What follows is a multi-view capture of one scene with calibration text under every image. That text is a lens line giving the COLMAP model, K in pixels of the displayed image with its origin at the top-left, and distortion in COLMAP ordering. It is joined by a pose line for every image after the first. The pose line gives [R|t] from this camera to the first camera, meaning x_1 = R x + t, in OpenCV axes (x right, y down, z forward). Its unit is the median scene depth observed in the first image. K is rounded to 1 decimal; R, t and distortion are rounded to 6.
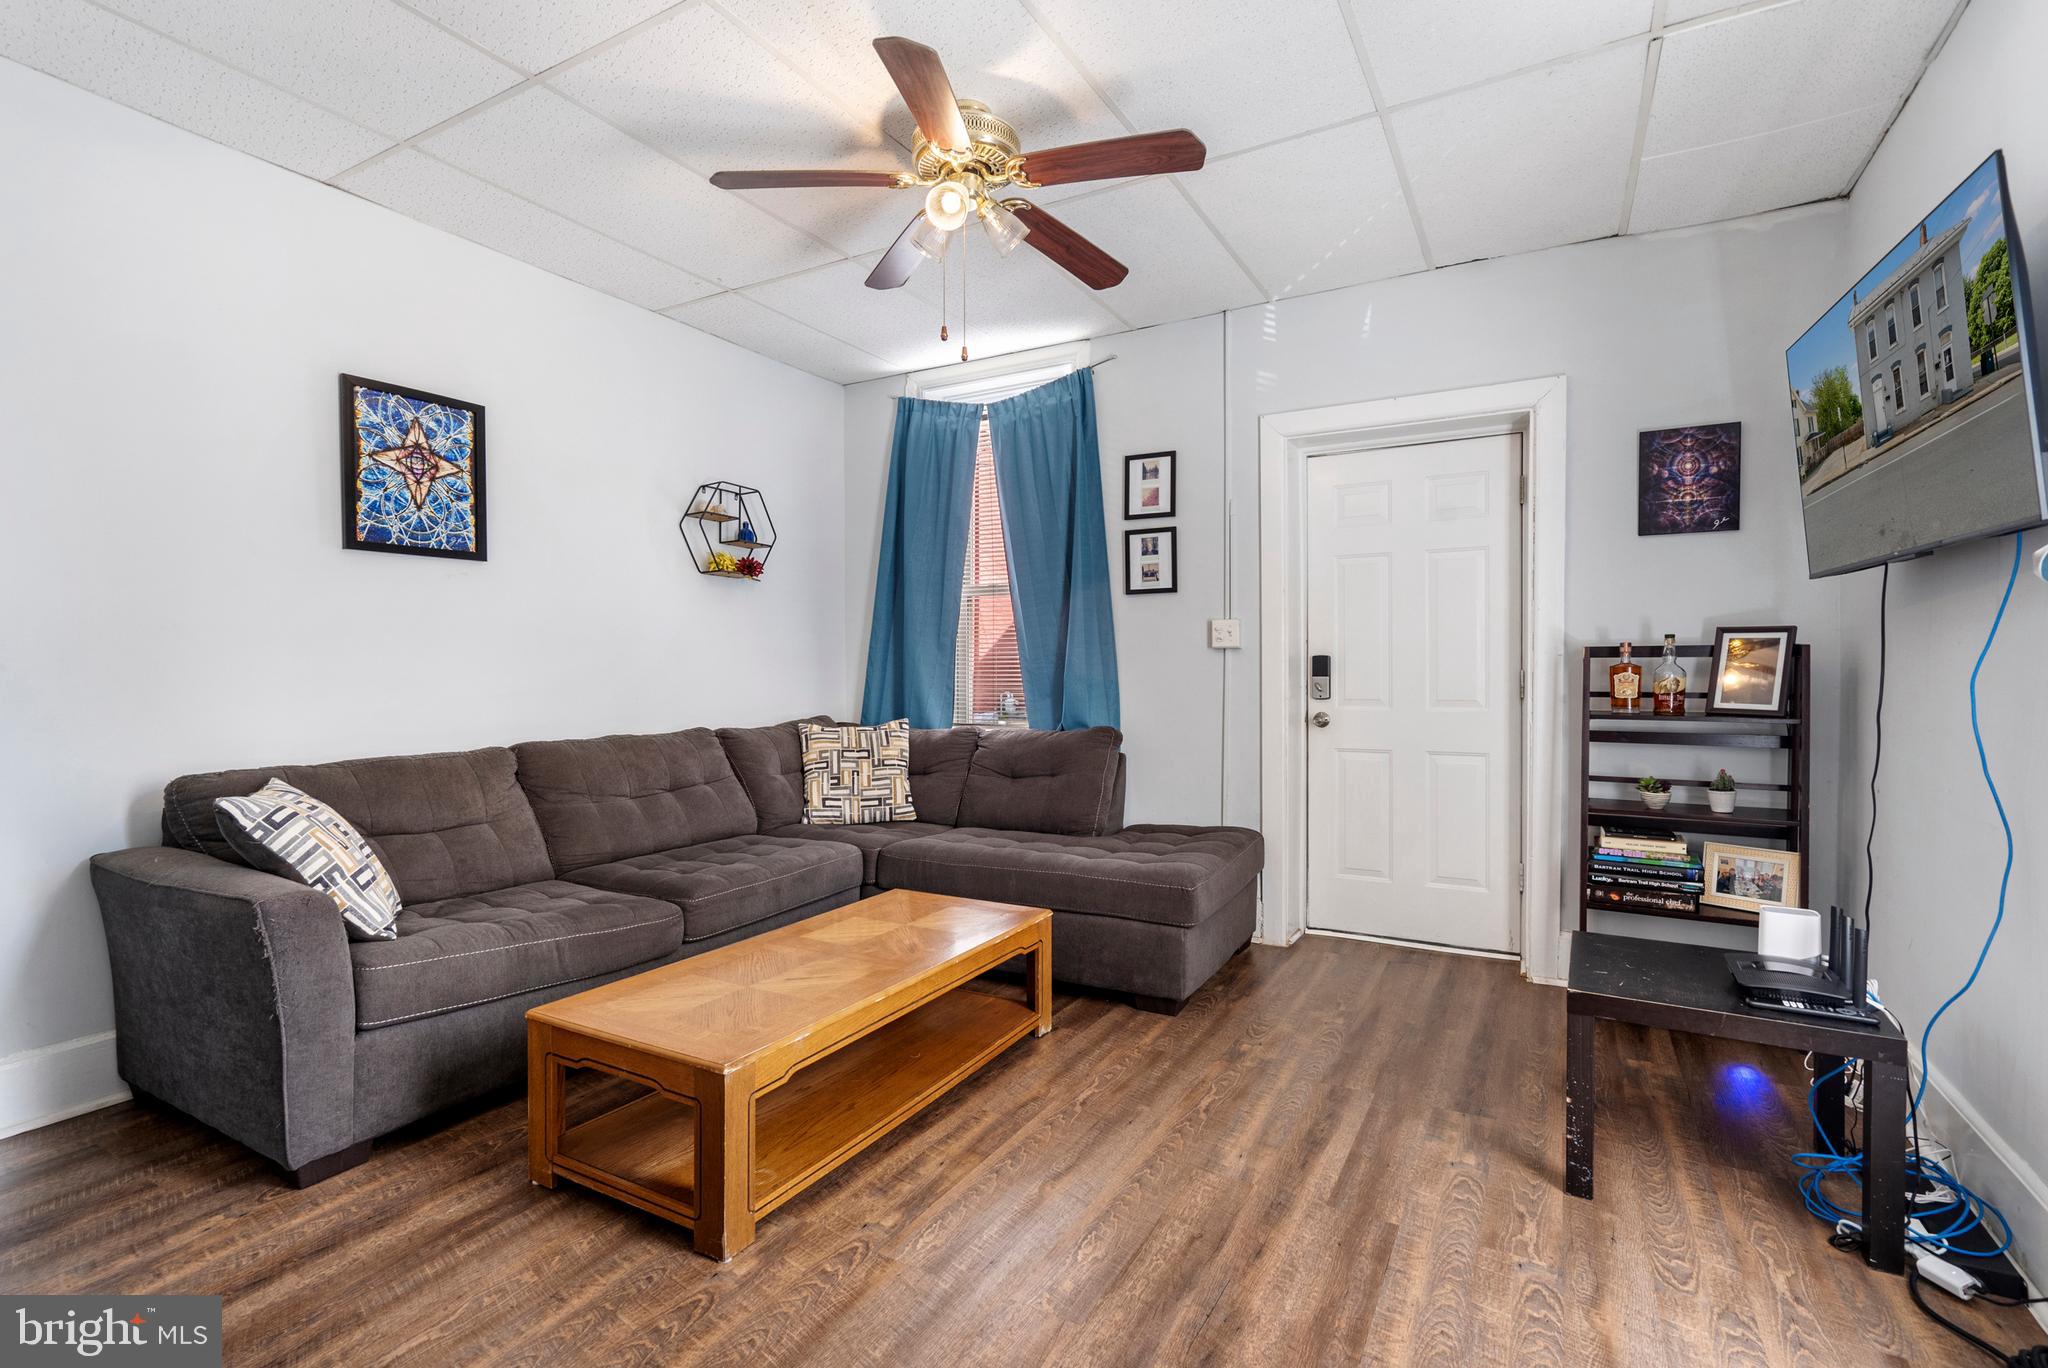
lens RADIAL K [[967.9, 0, 987.3], [0, 967.9, 684.7], [0, 0, 1]] dist [-0.005536, 0.001148]
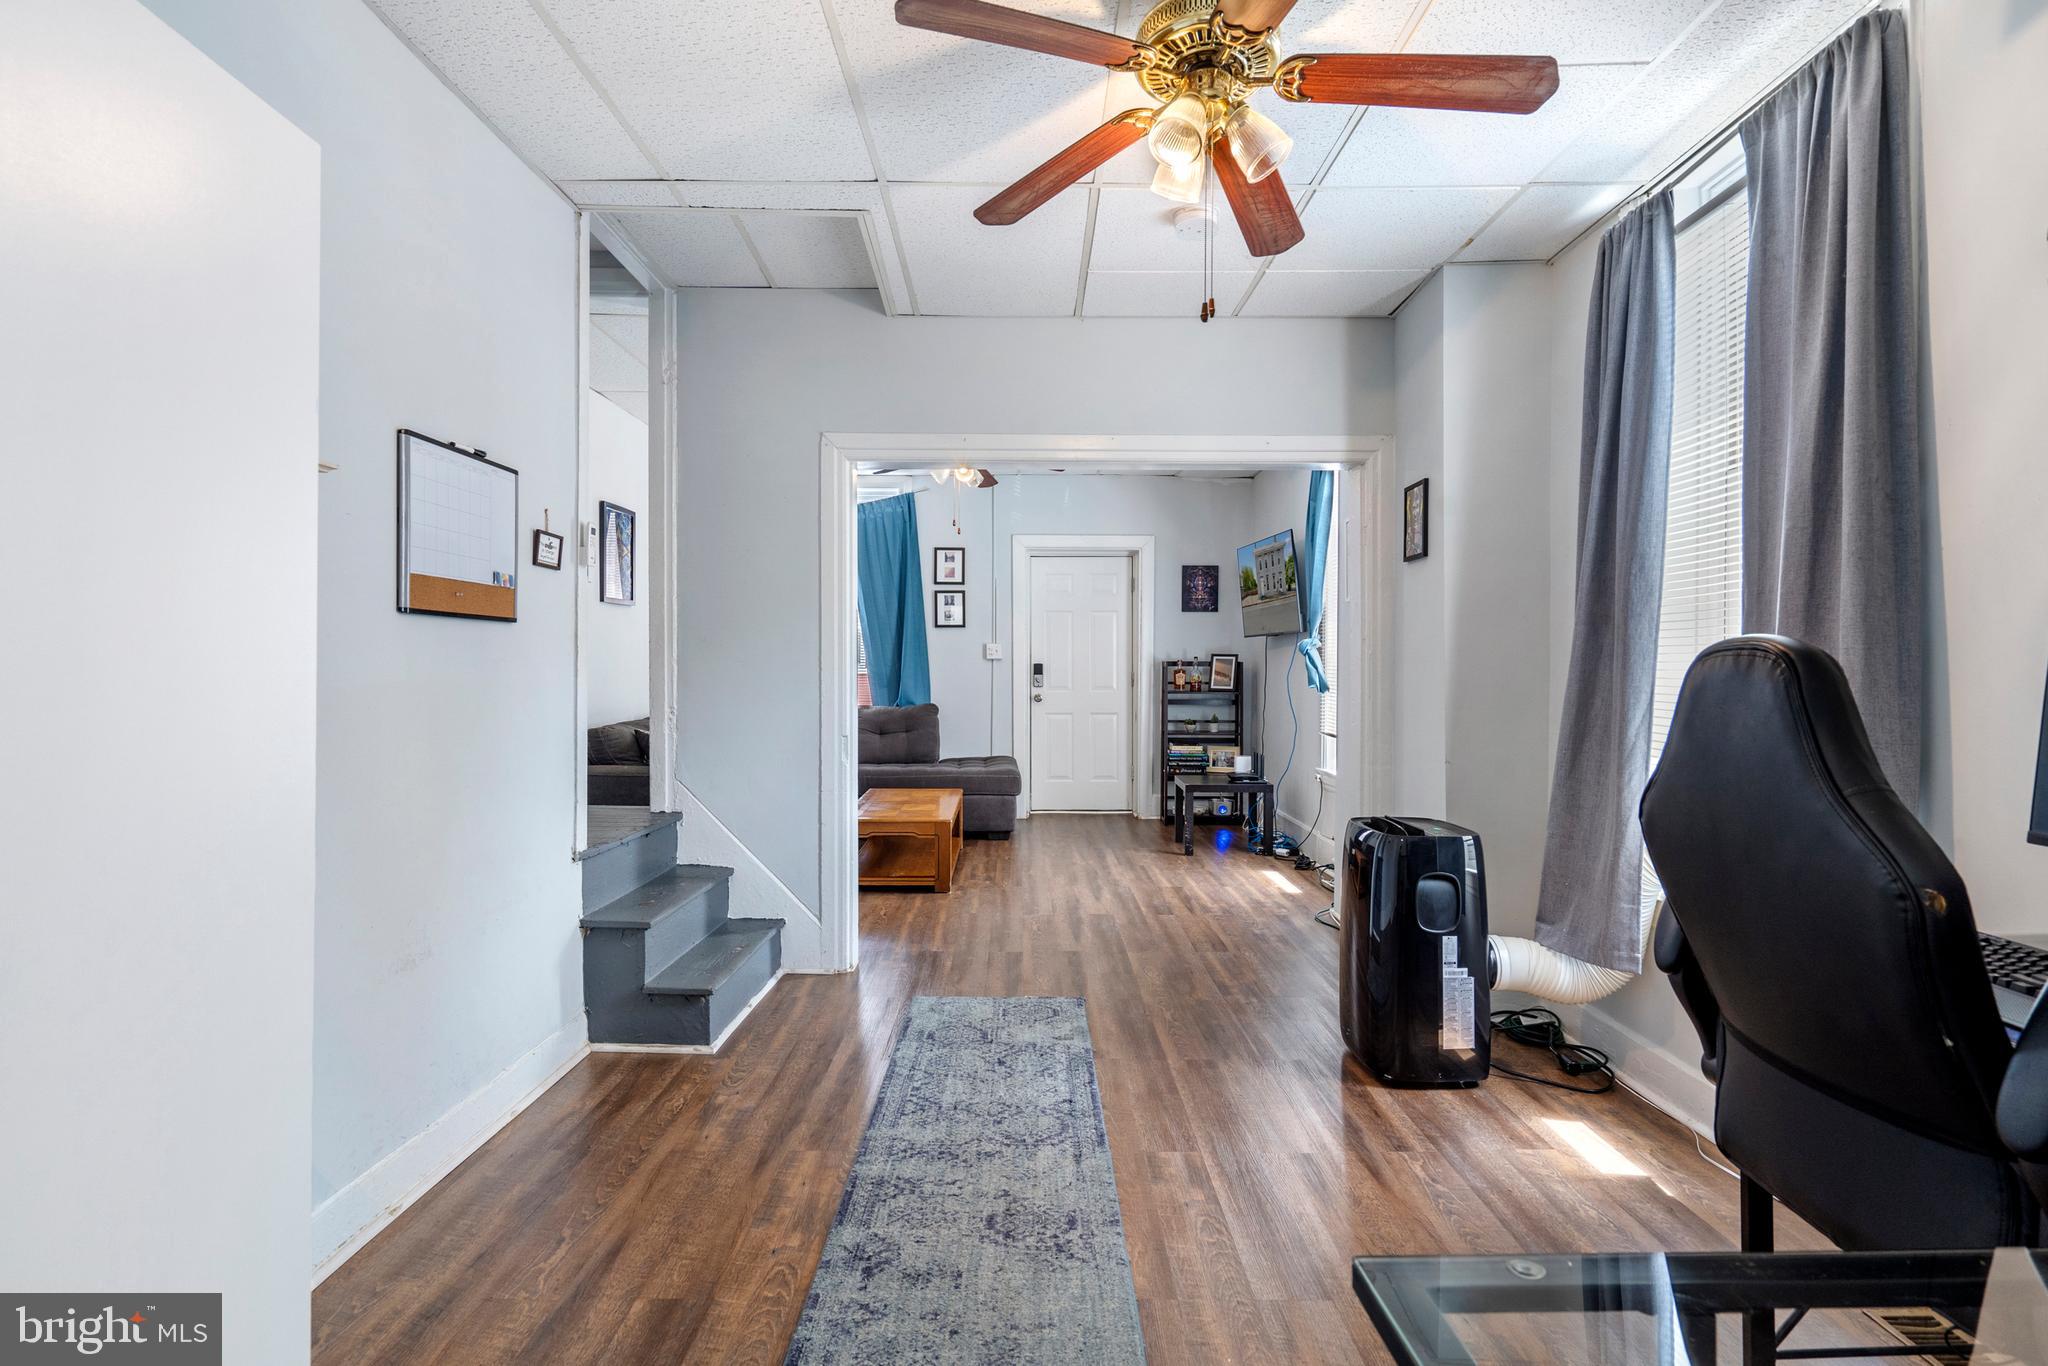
lens RADIAL K [[1045.0, 0, 1024.0], [0, 1045.0, 683.0], [0, 0, 1]] dist [-0.003136, 0.001046]
pose [[0.861799, -0.004609, 0.507229, -0.869841], [0.003939, 0.999989, 0.002393, 0.003185], [-0.507235, -0.000064, 0.861808, -0.900236]]
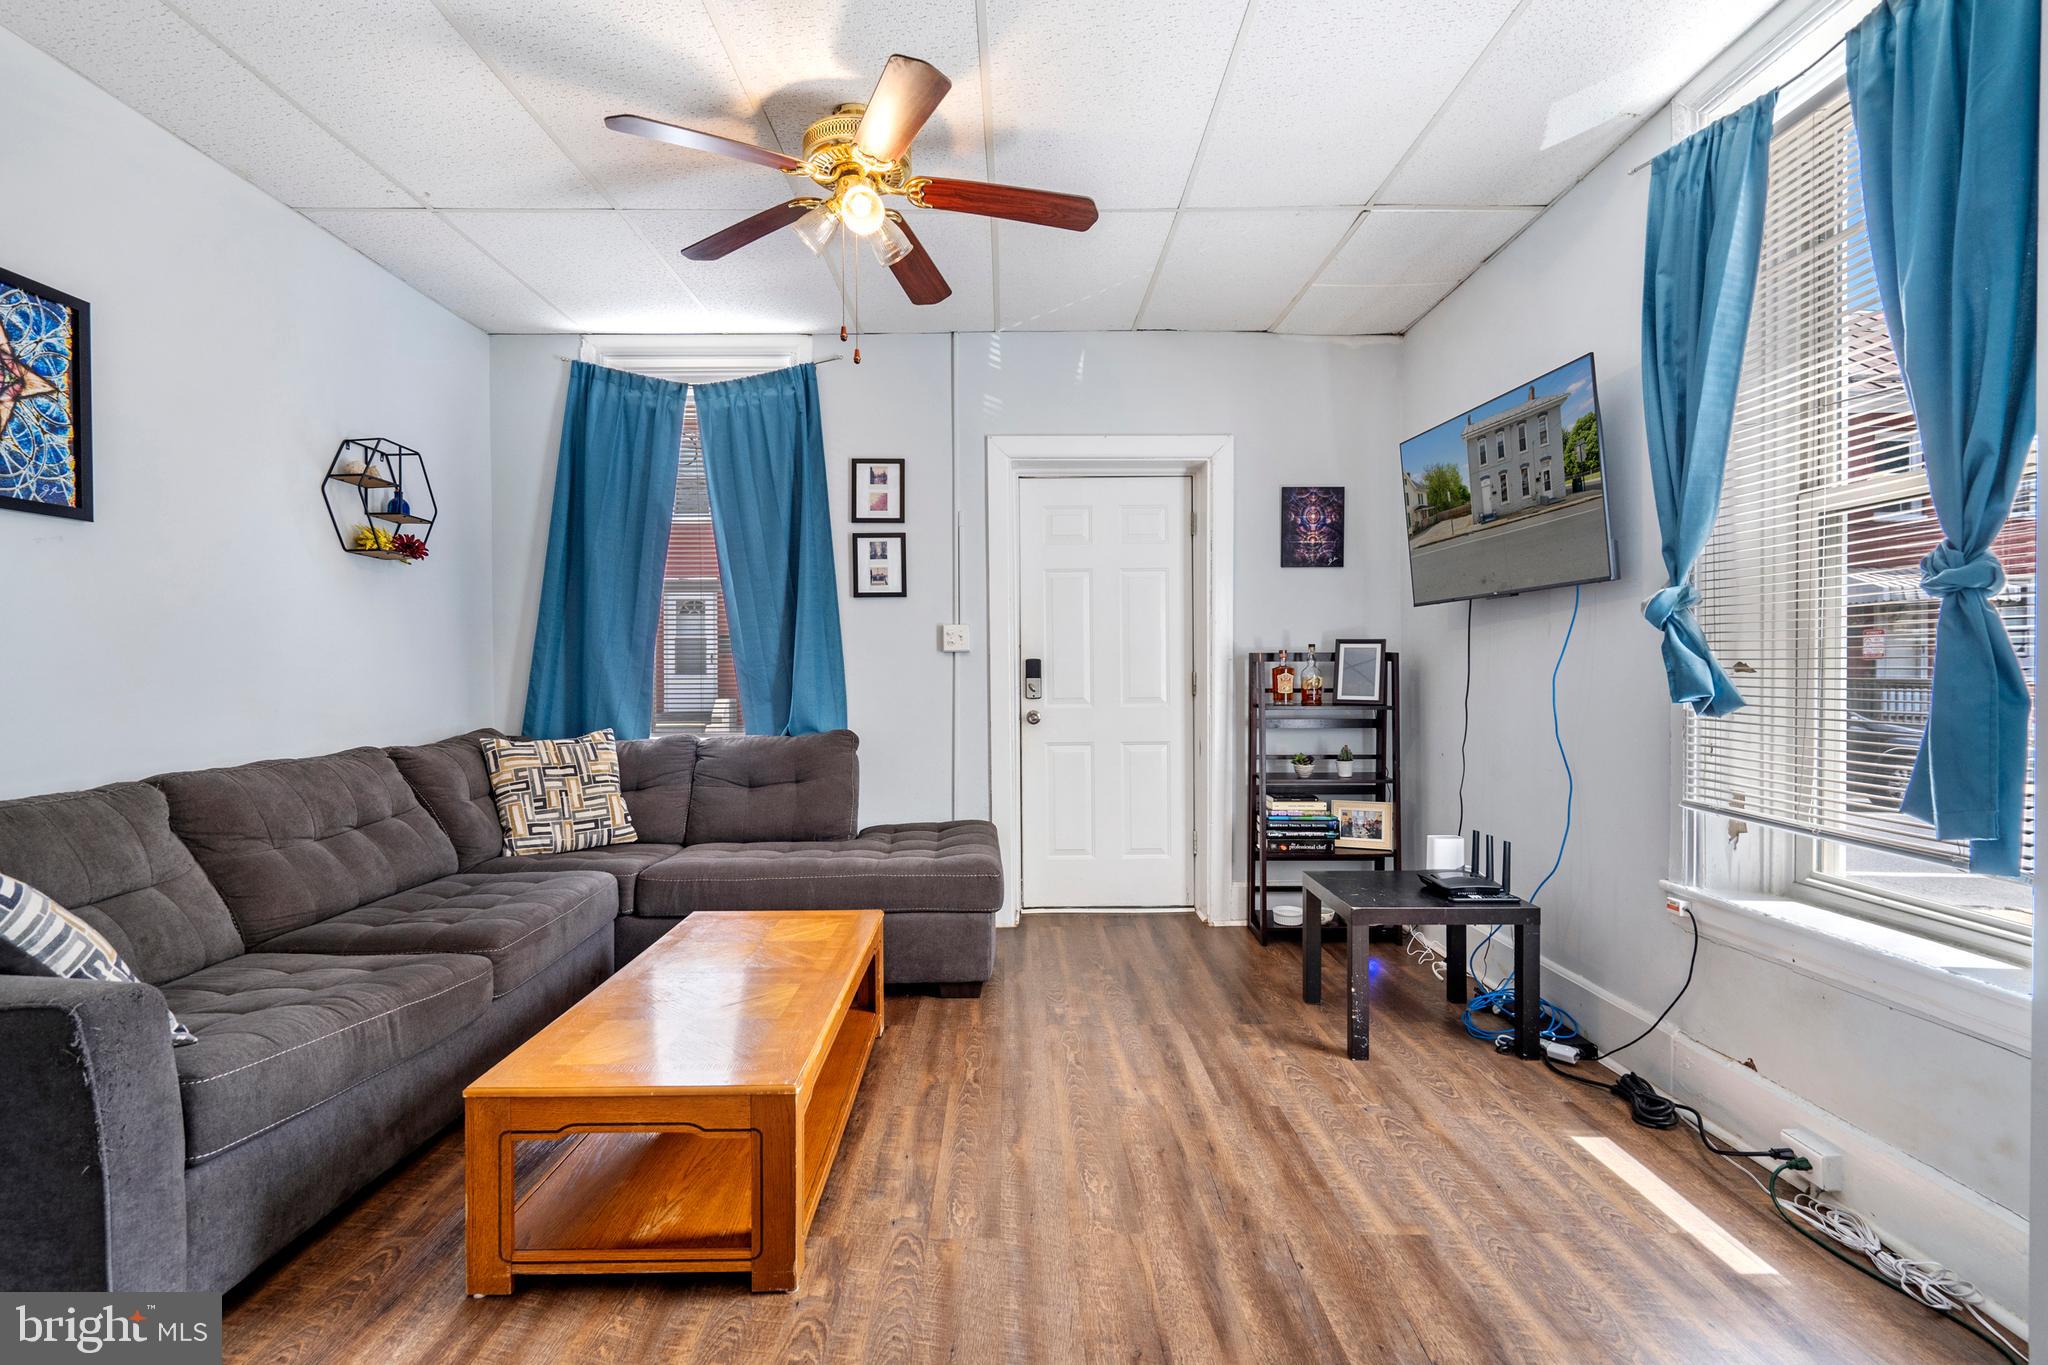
lens RADIAL K [[1028.2, 0, 1024.2], [0, 1028.2, 681.9], [0, 0, 1]] dist [-0.000996, 0.001683]
pose [[0.856364, -0.007689, 0.516316, -0.331485], [0.011277, 0.999929, -0.003813, 0.000391], [-0.516250, 0.009088, 0.856390, 0.002317]]
